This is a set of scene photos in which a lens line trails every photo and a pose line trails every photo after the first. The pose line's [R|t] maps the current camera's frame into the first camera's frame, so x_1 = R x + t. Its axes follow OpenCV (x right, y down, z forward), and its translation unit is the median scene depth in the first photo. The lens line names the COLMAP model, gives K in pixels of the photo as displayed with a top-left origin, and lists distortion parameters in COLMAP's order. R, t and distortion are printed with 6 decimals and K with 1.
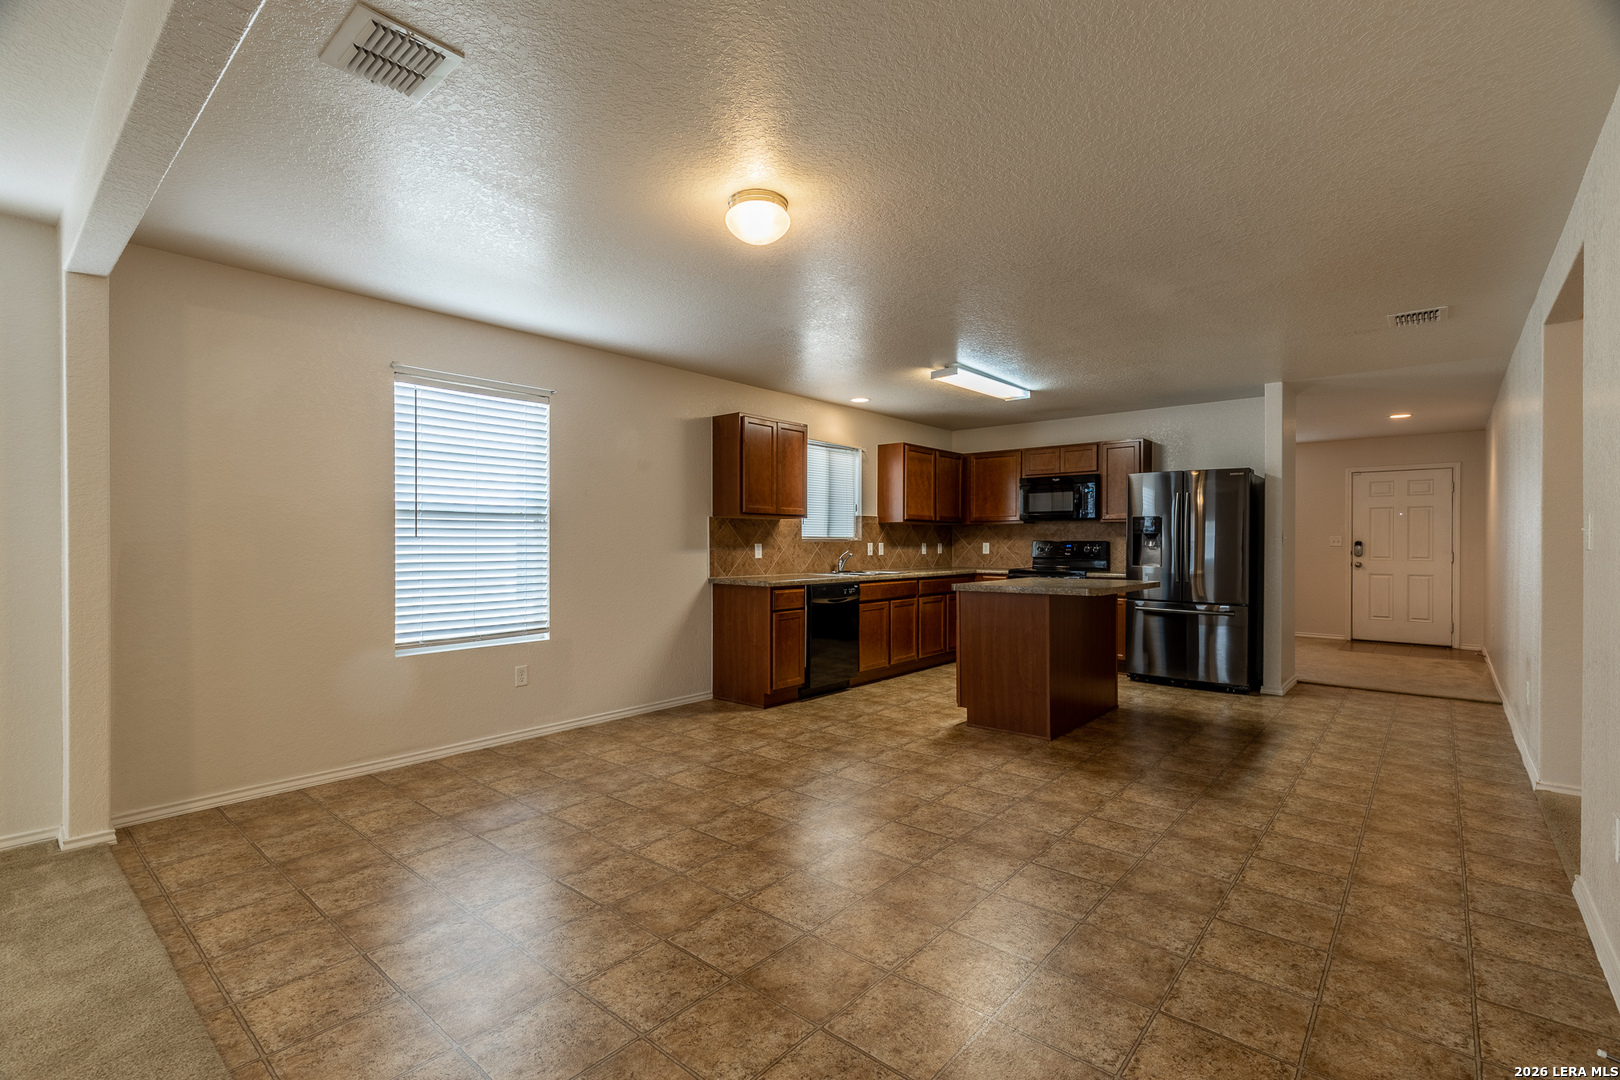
lens RADIAL K [[772.5, 0, 829.3], [0, 772.5, 539.3], [0, 0, 1]] dist [0.004108, 0.000107]
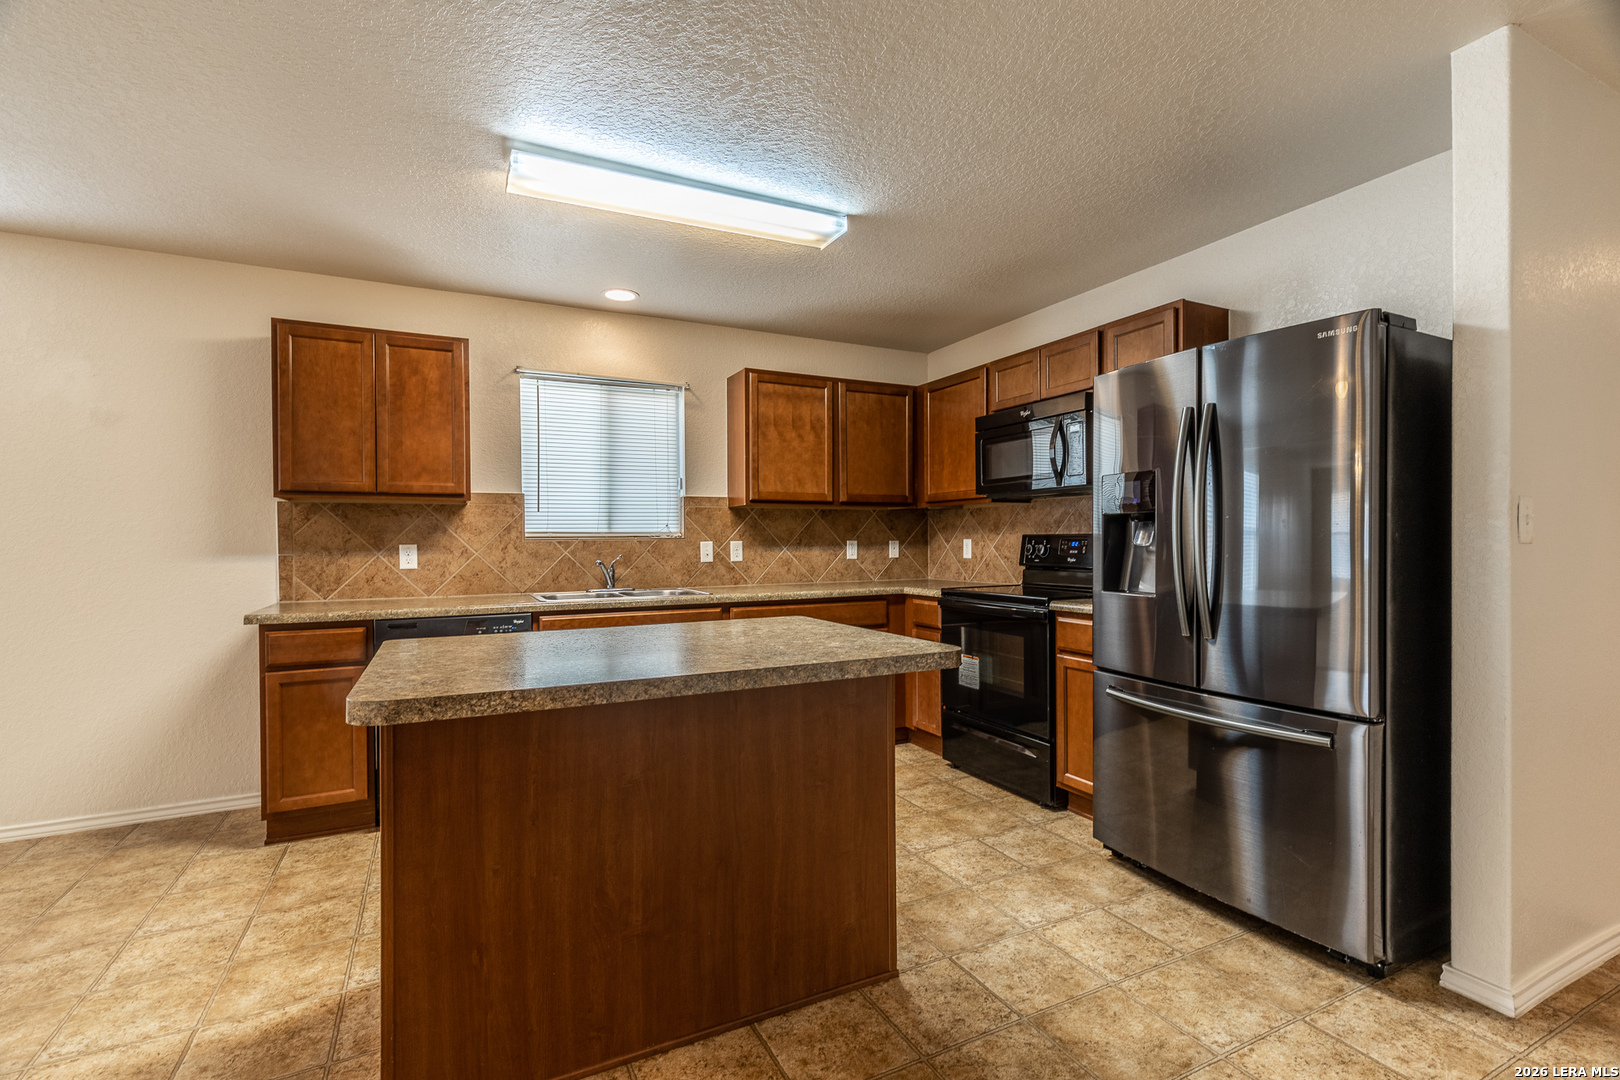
lens RADIAL K [[746.8, 0, 830.0], [0, 746.8, 542.6], [0, 0, 1]] dist [0.001328, -0.000283]
pose [[0.913459, -0.005544, -0.406894, 0.382722], [0.009852, 0.999915, 0.008494, 0.001838], [0.406812, -0.011768, 0.913436, 0.511279]]
